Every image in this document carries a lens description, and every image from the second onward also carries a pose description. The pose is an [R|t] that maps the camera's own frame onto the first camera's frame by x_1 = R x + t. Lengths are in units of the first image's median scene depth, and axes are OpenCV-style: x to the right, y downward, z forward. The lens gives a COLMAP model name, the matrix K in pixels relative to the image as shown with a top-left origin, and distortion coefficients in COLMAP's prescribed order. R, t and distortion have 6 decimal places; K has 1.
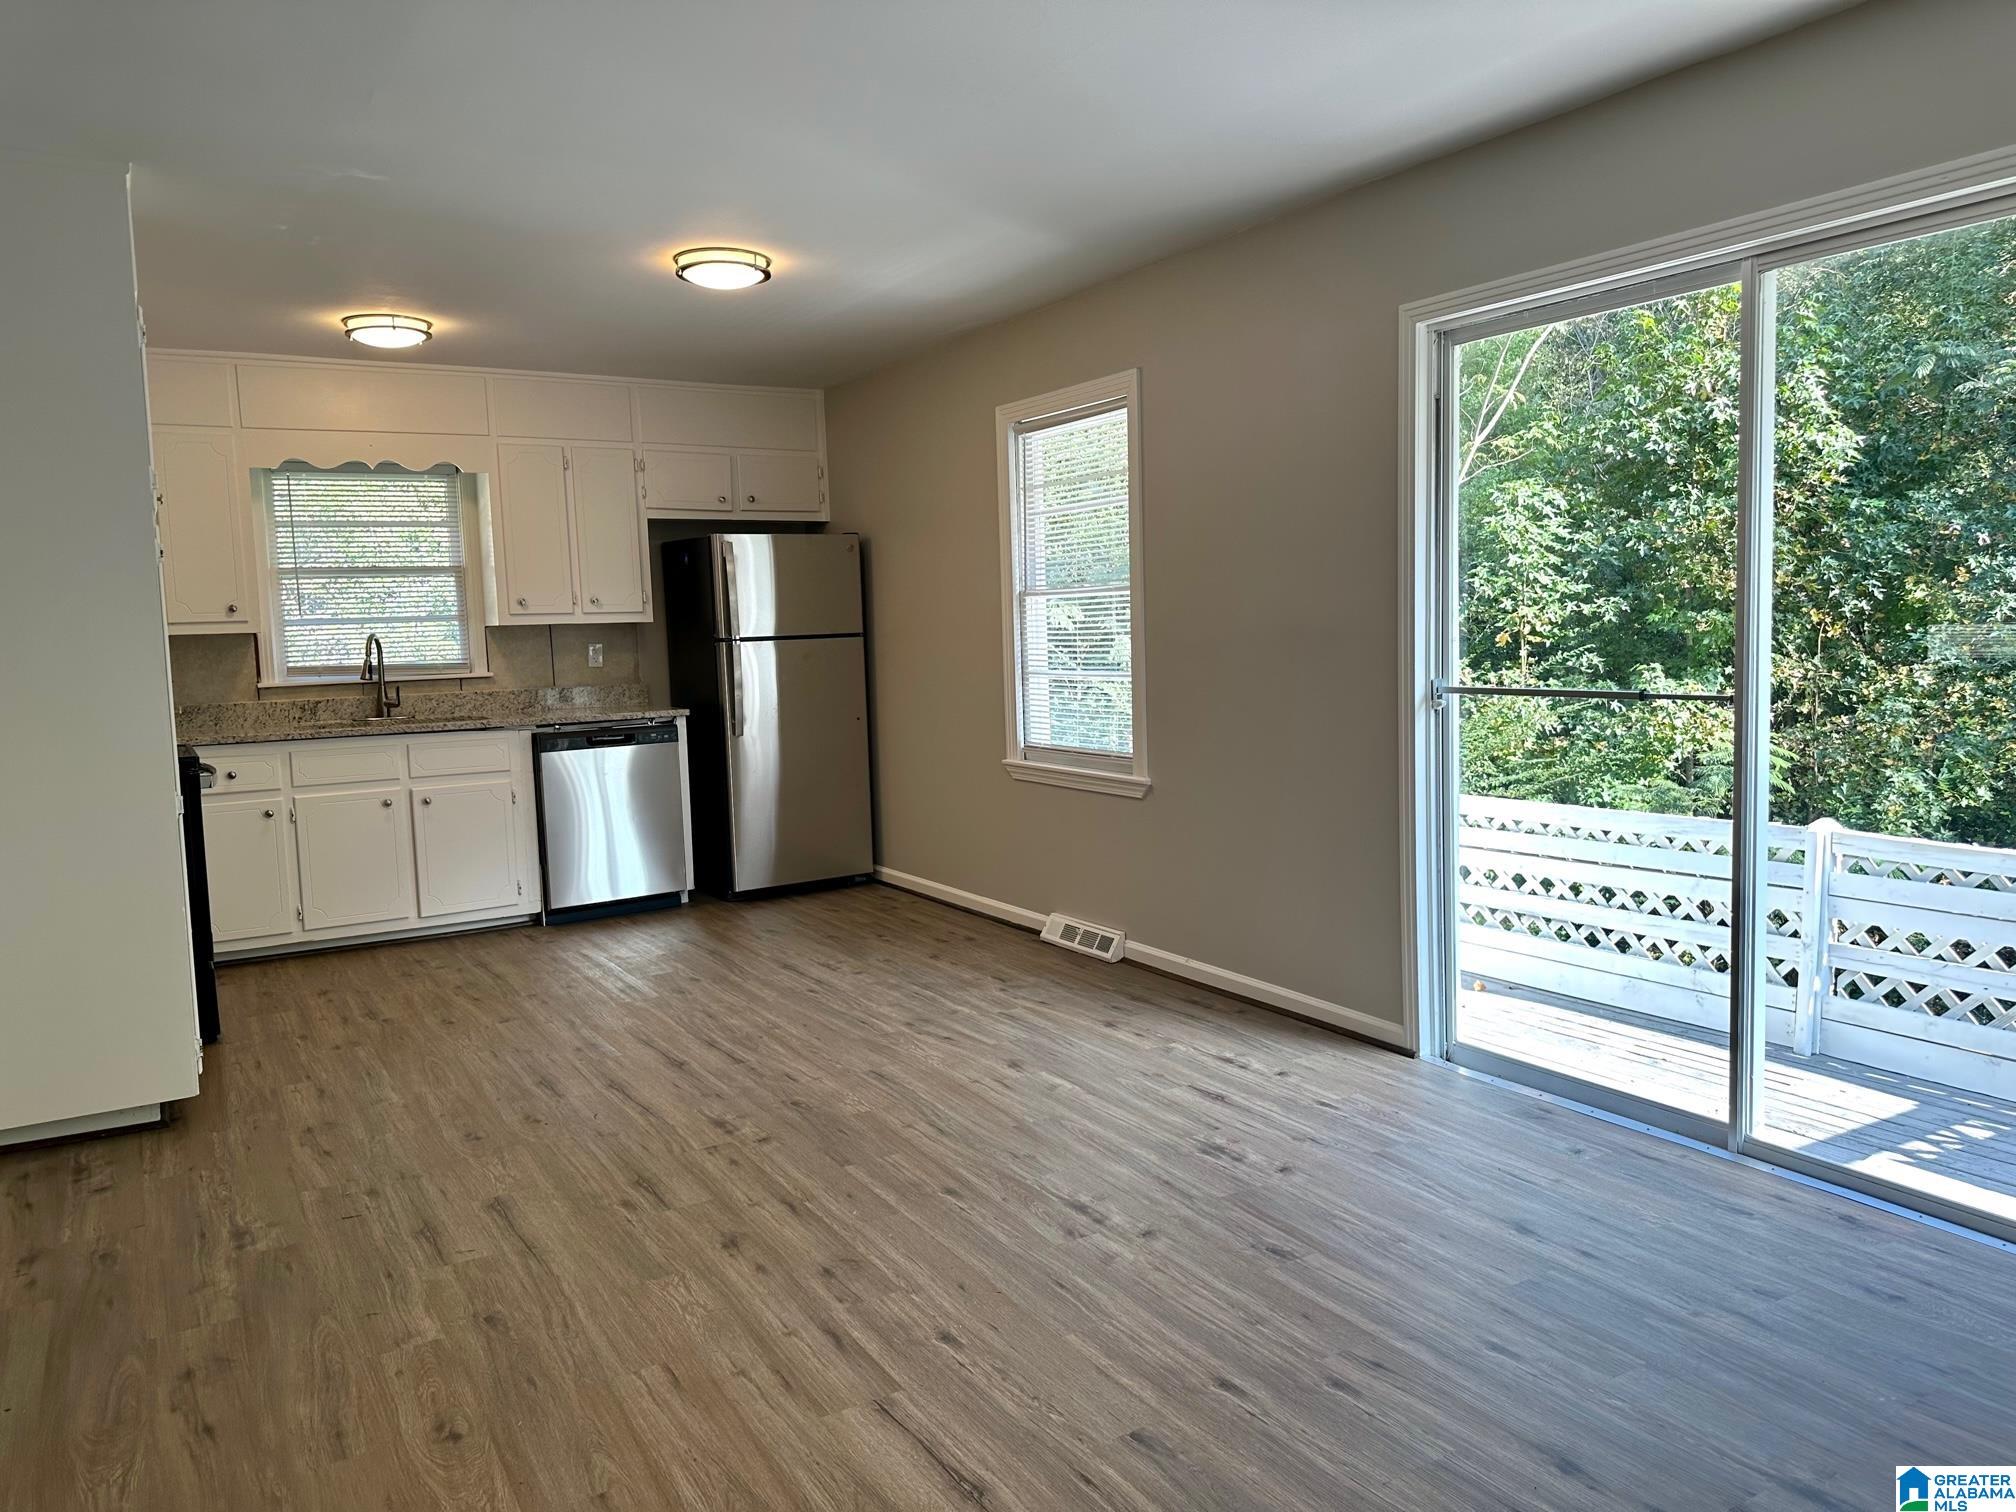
lens RADIAL K [[1427.1, 0, 1013.7], [0, 1427.1, 742.3], [0, 0, 1]] dist [0.099425, -0.100995]
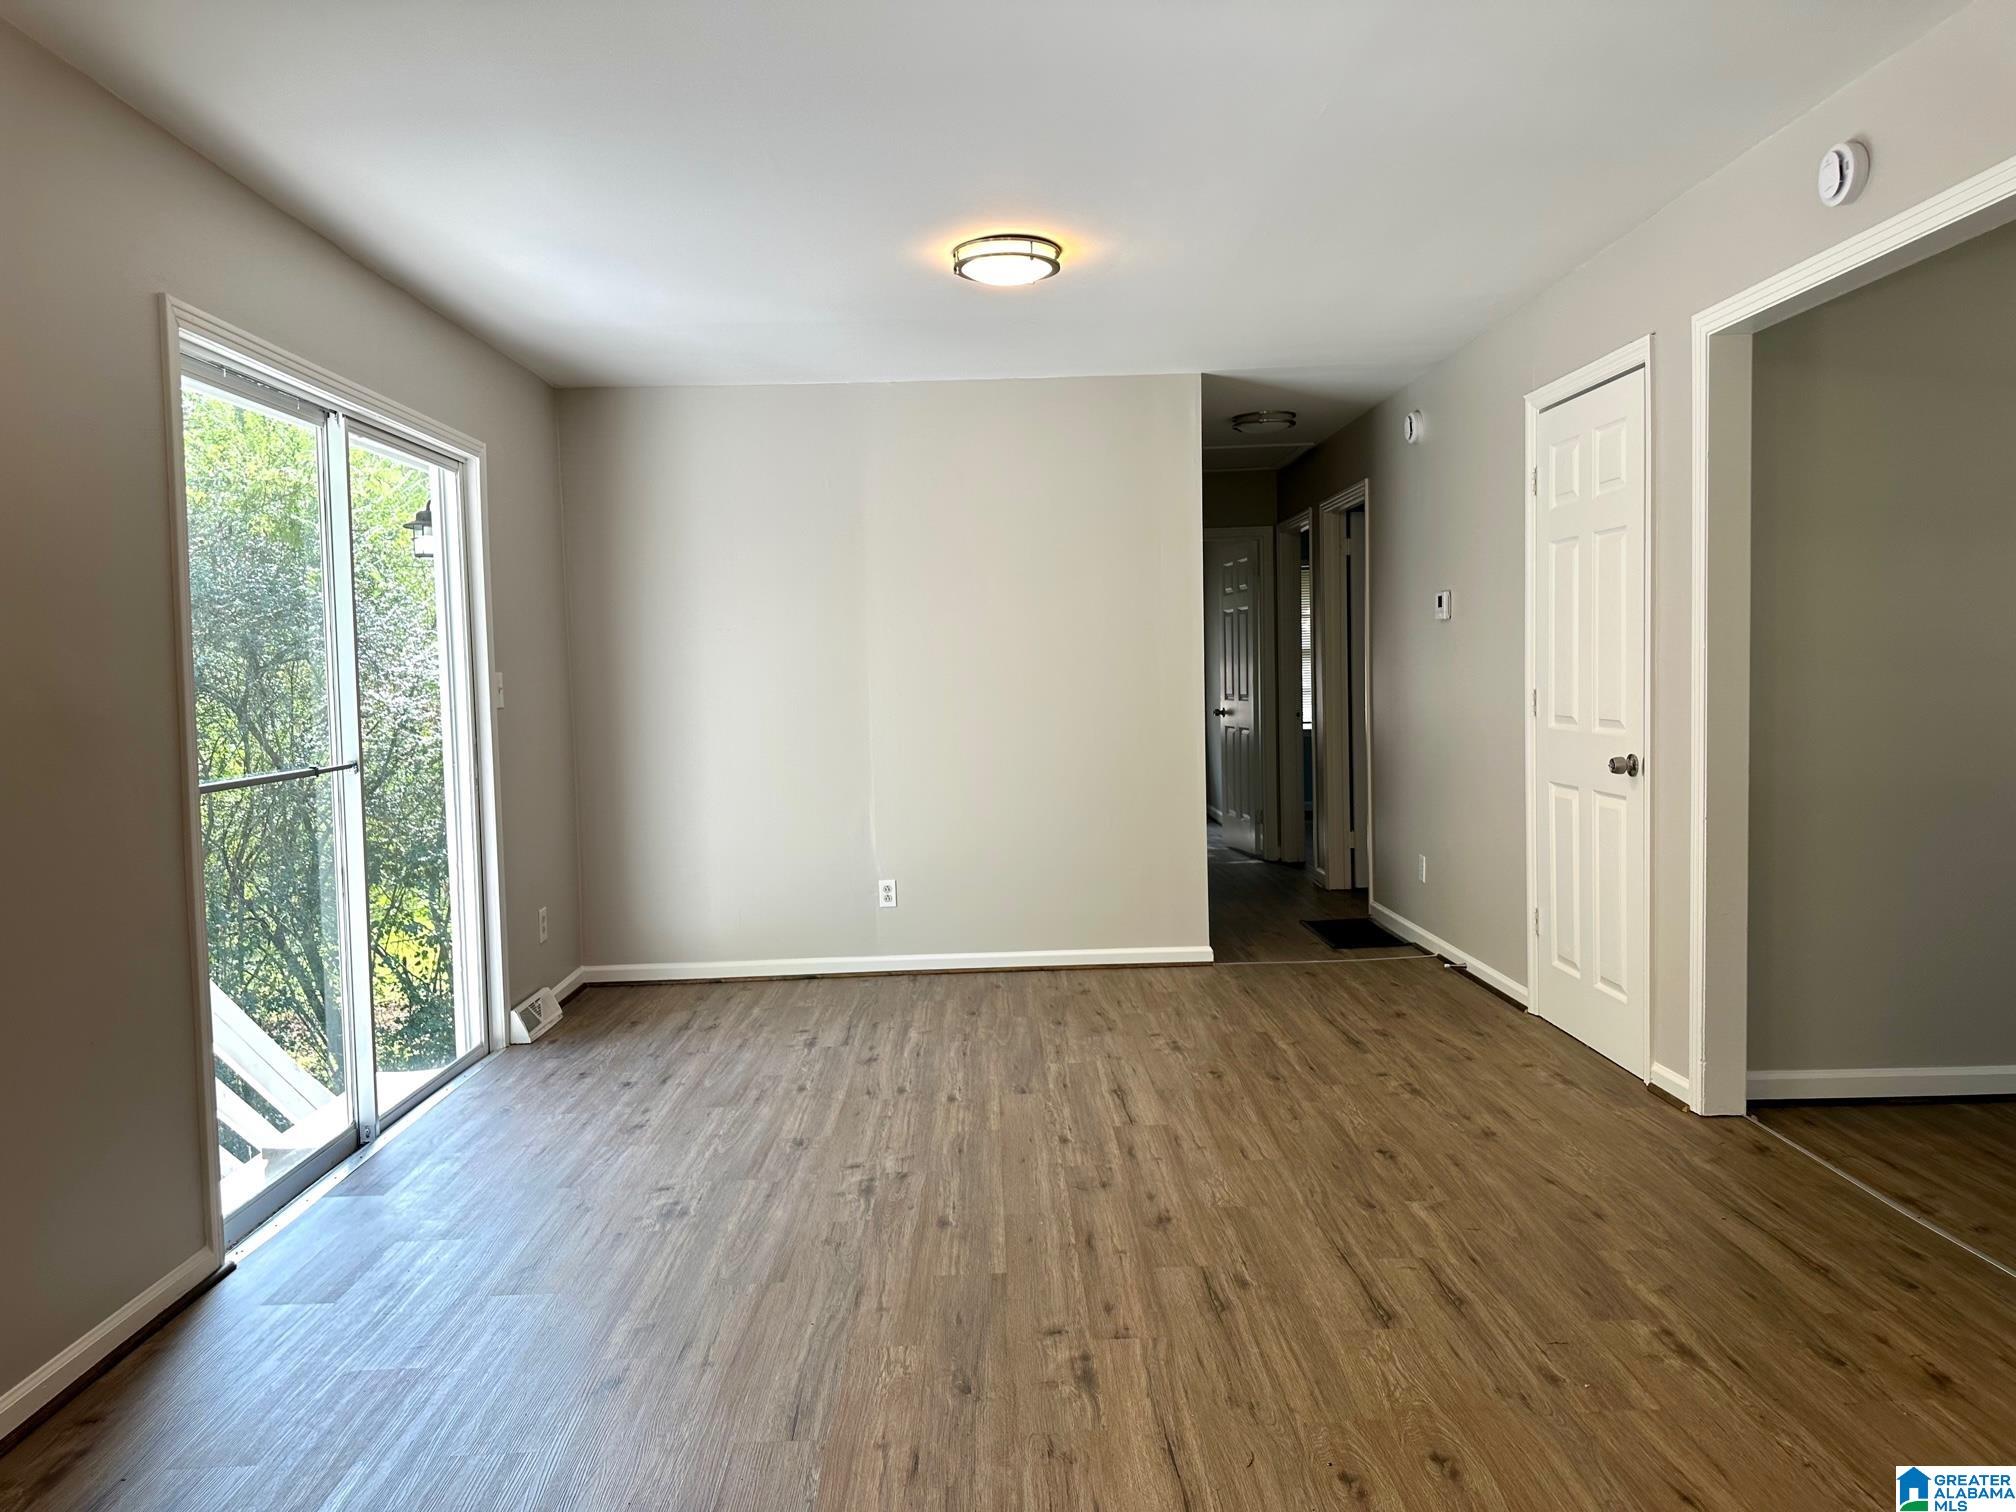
lens RADIAL K [[1427.1, 0, 1016.9], [0, 1427.1, 747.2], [0, 0, 1]] dist [0.099425, -0.100995]
pose [[-0.865147, 0.027154, 0.500783, -0.622832], [0.100011, 0.987819, 0.119215, -0.140481], [-0.491445, 0.153222, -0.857324, 1.836937]]
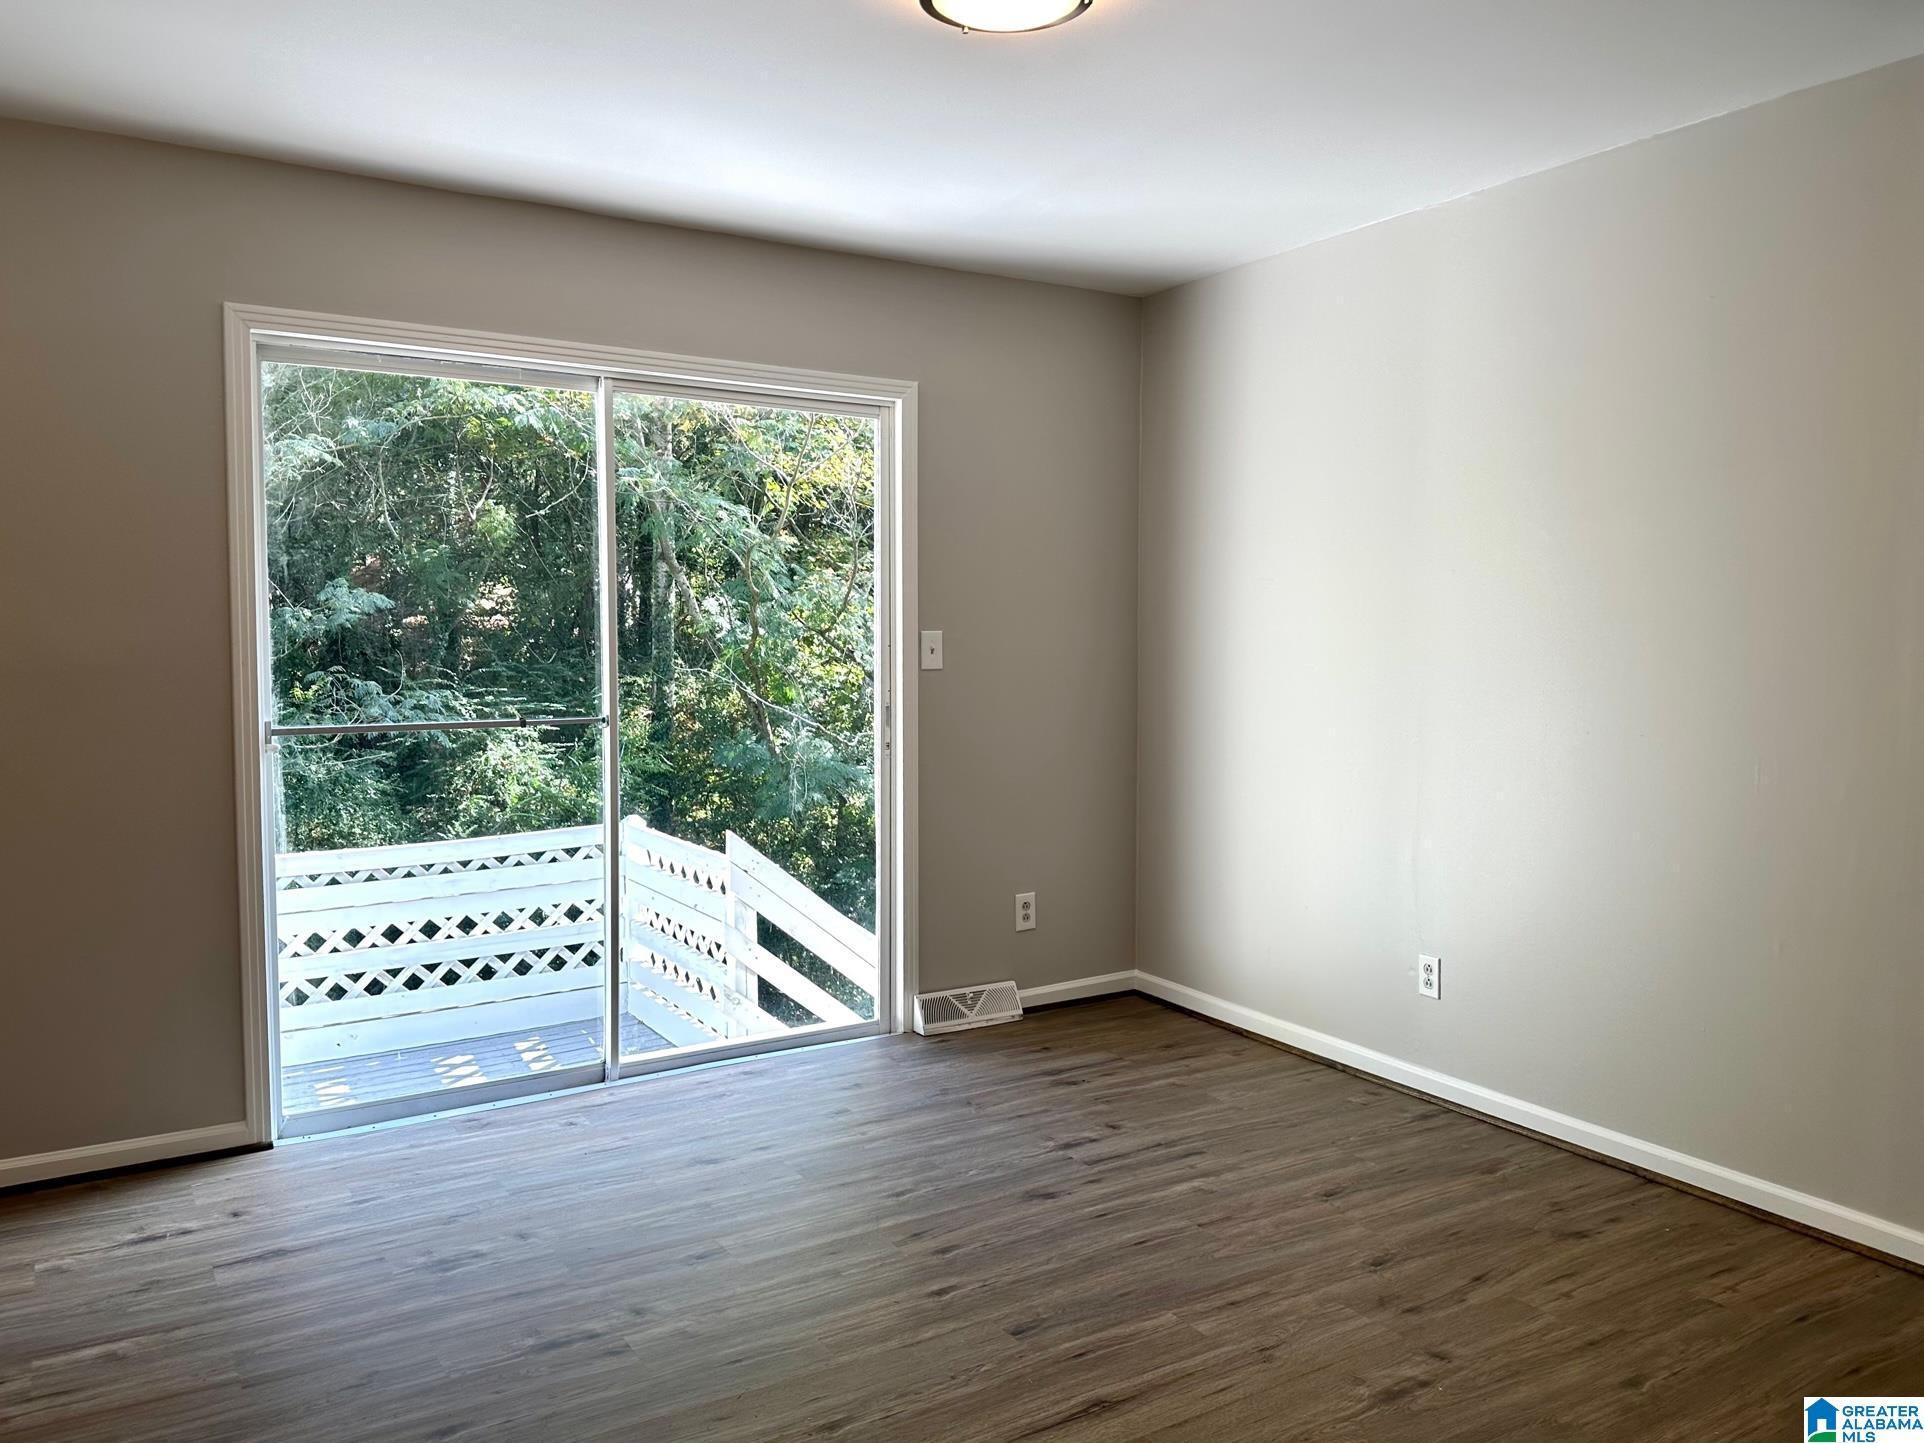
lens RADIAL K [[1428.9, 0, 949.3], [0, 1428.9, 715.3], [0, 0, 1]] dist [0.010201, -0.004388]
pose [[-0.001766, -0.036462, 0.999333, -0.770540], [0.091276, 0.995158, 0.036471, -0.052747], [-0.995824, 0.091280, 0.001571, 0.725413]]
